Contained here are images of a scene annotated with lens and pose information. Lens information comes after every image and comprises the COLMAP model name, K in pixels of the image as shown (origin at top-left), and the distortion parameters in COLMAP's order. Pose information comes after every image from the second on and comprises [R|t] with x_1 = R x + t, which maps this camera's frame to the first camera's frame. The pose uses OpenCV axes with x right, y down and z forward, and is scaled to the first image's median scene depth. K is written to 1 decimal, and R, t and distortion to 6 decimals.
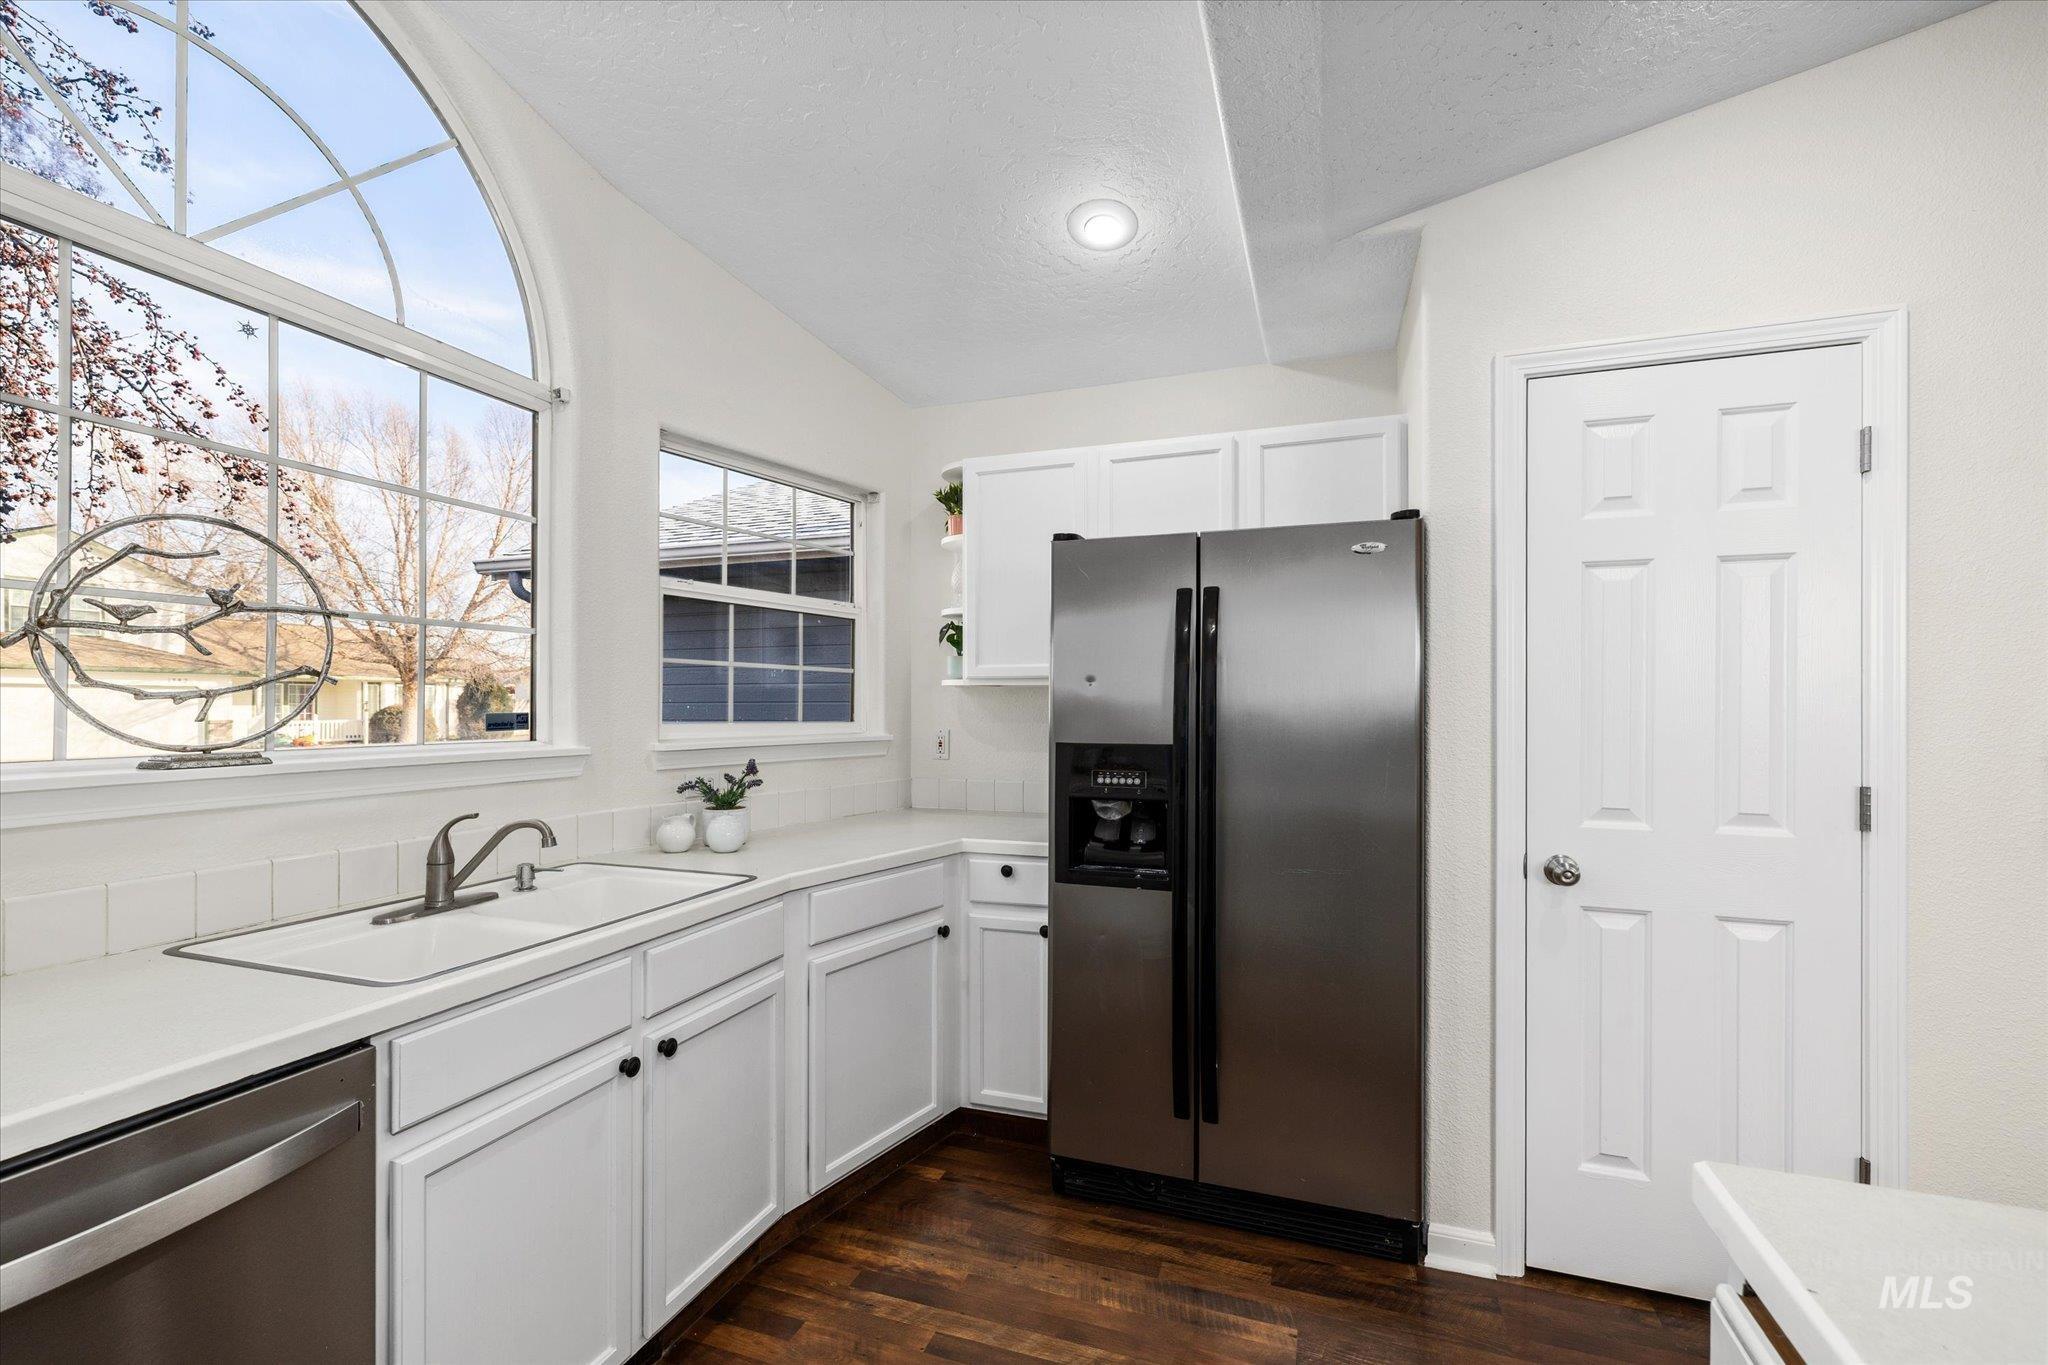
lens RADIAL K [[868.6, 0, 1029.0], [0, 868.6, 702.0], [0, 0, 1]] dist [0.001412, 0.000335]
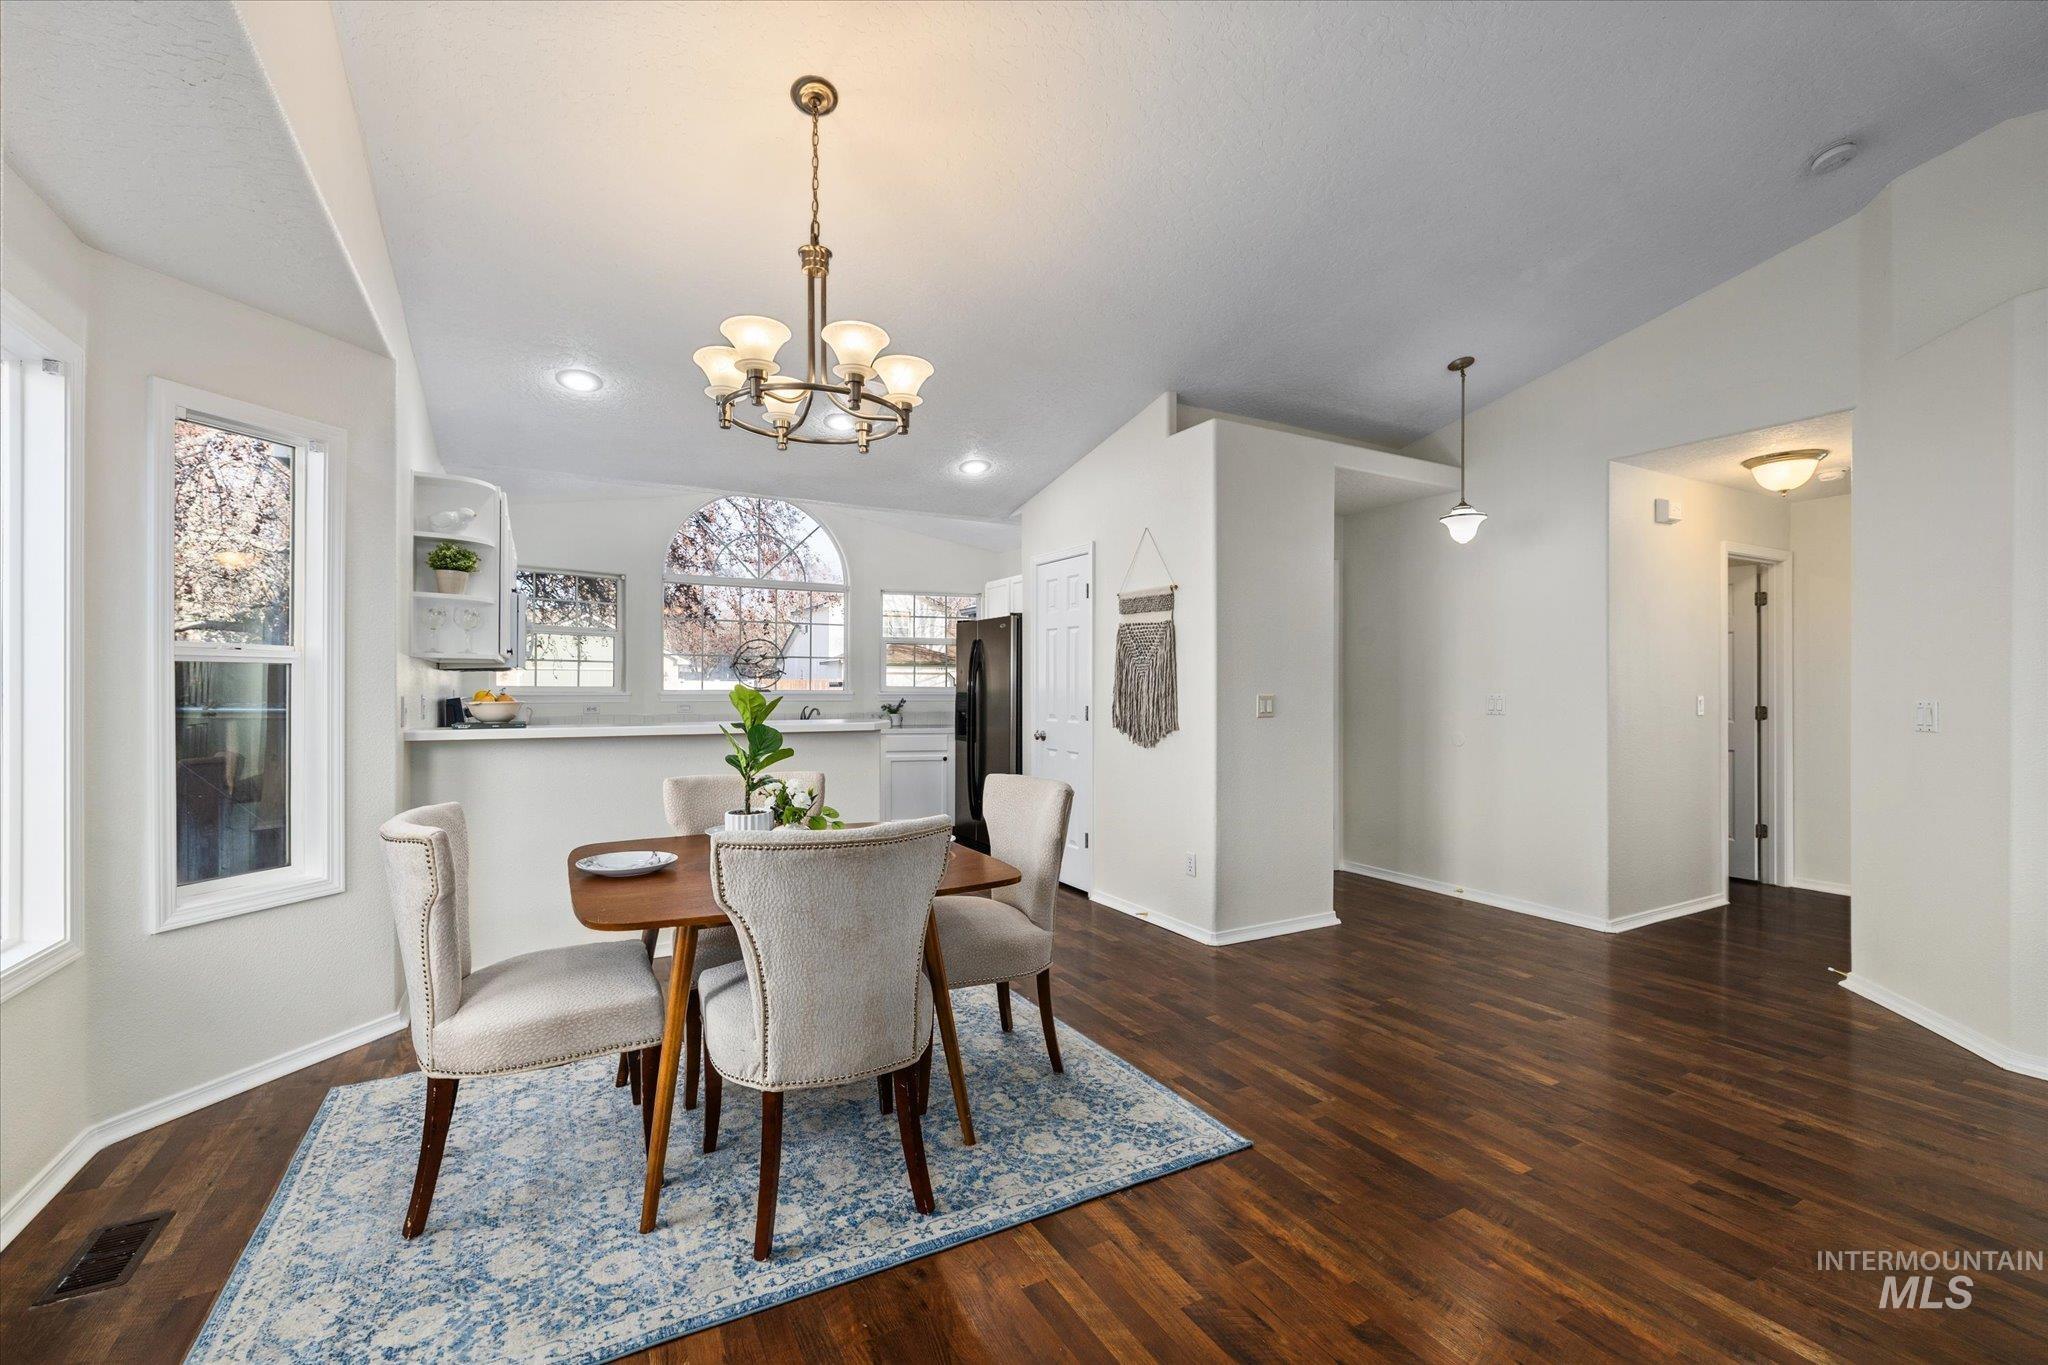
lens RADIAL K [[863.8, 0, 1014.3], [0, 863.8, 686.6], [0, 0, 1]] dist [0.000878, 0.000000]
pose [[0.744036, 0.002568, -0.668135, 2.389851], [-0.001016, 0.999996, 0.002712, 0.021765], [0.668139, -0.001339, 0.744035, -1.164900]]
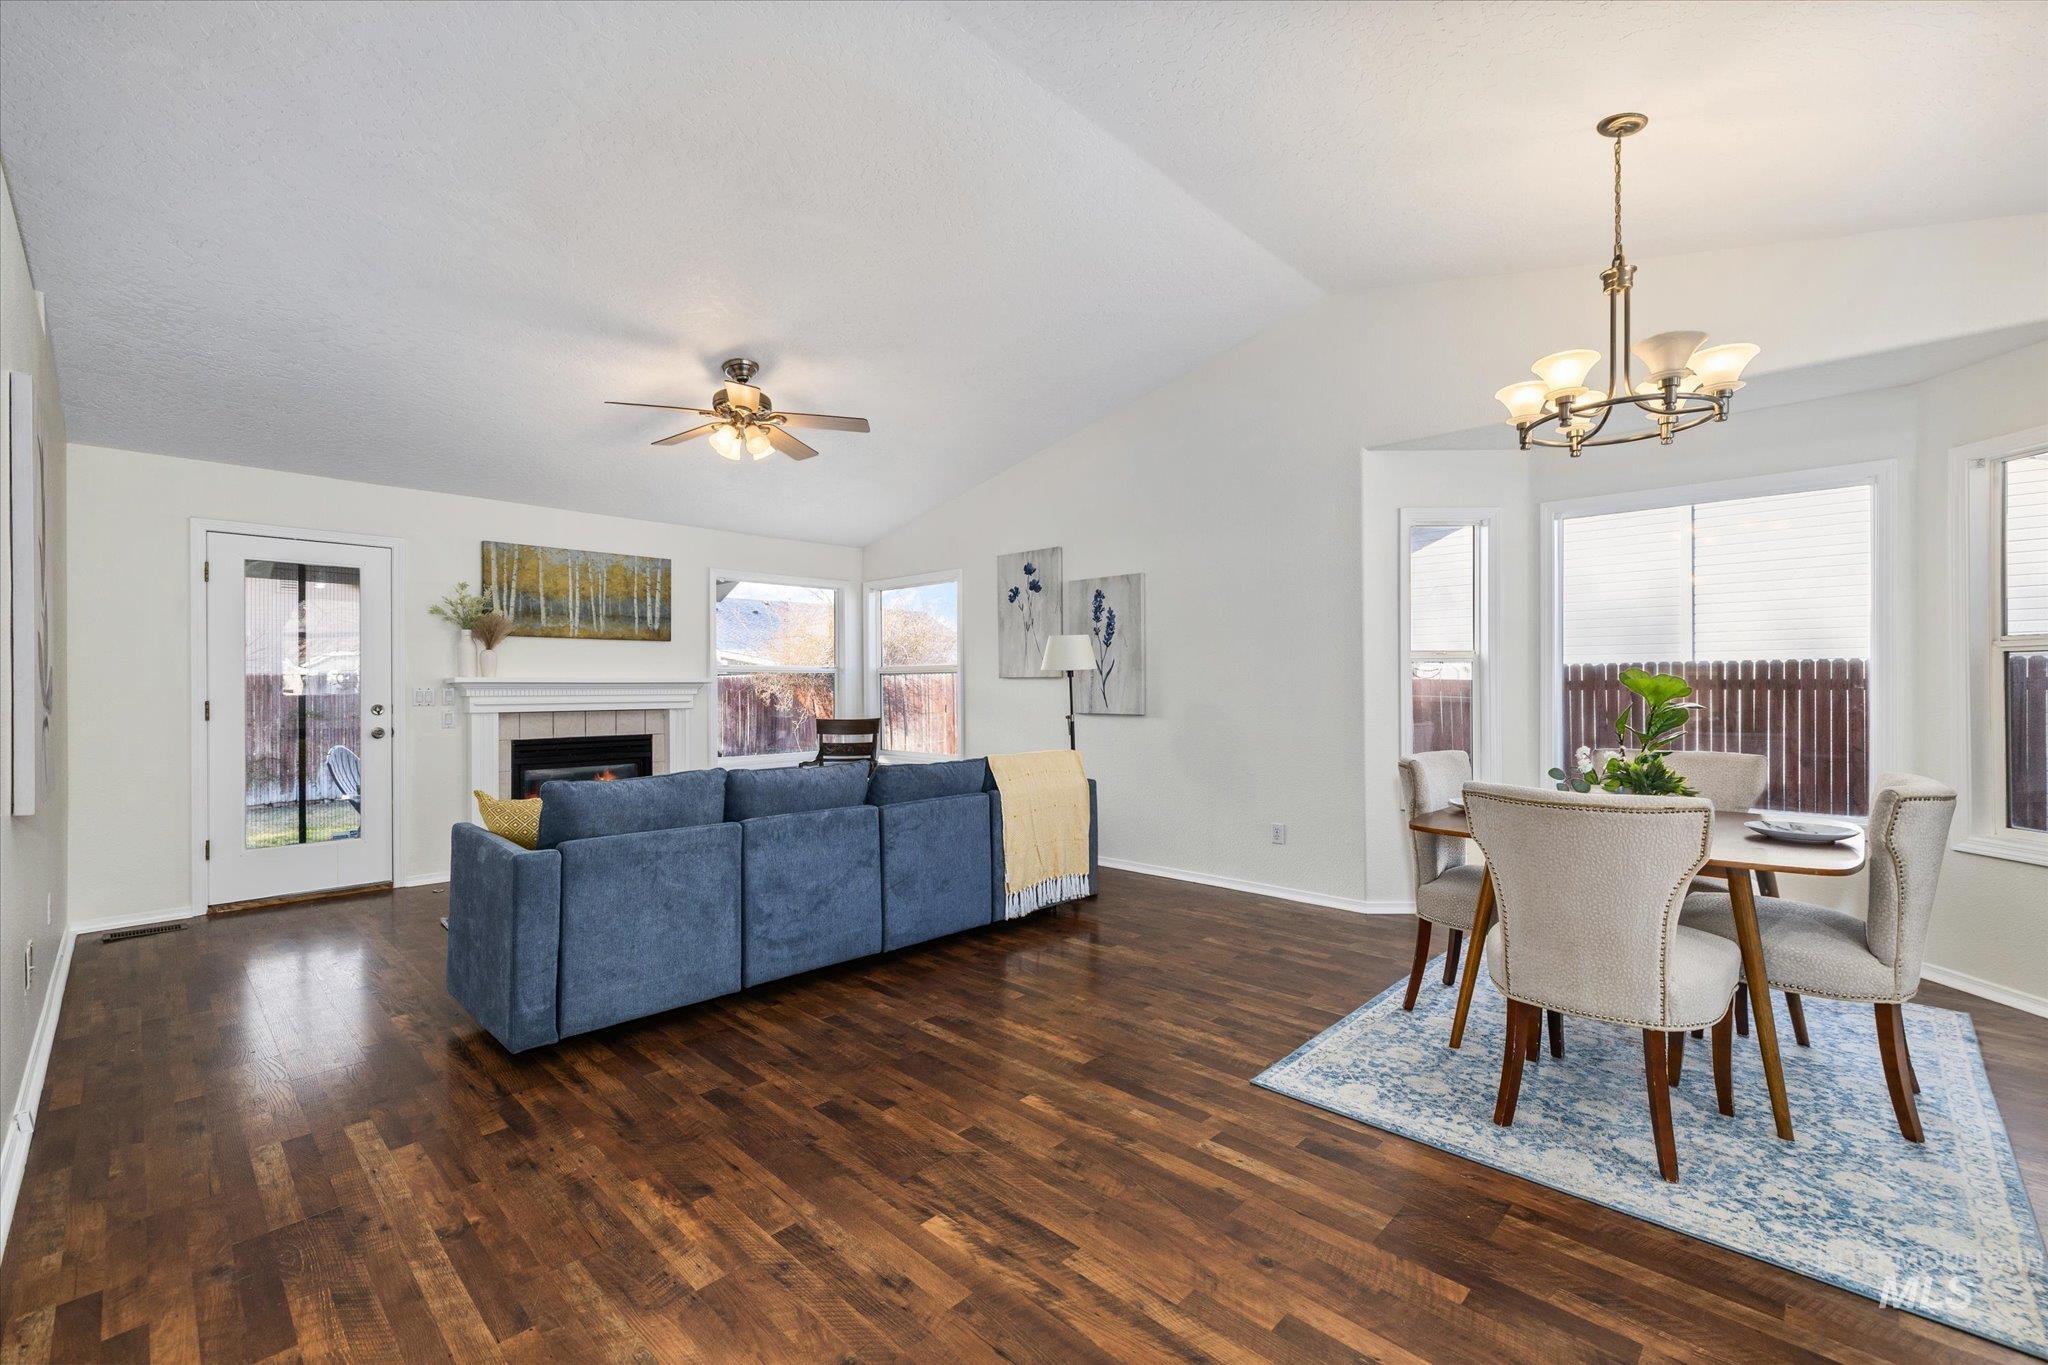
lens RADIAL K [[858.0, 0, 1021.4], [0, 858.0, 689.3], [0, 0, 1]] dist [0.001511, 0.000267]
pose [[-0.908358, 0.004574, 0.418167, 1.620898], [0.006211, 0.999977, 0.002553, 0.048685], [-0.418146, 0.004916, -0.908366, 1.230587]]
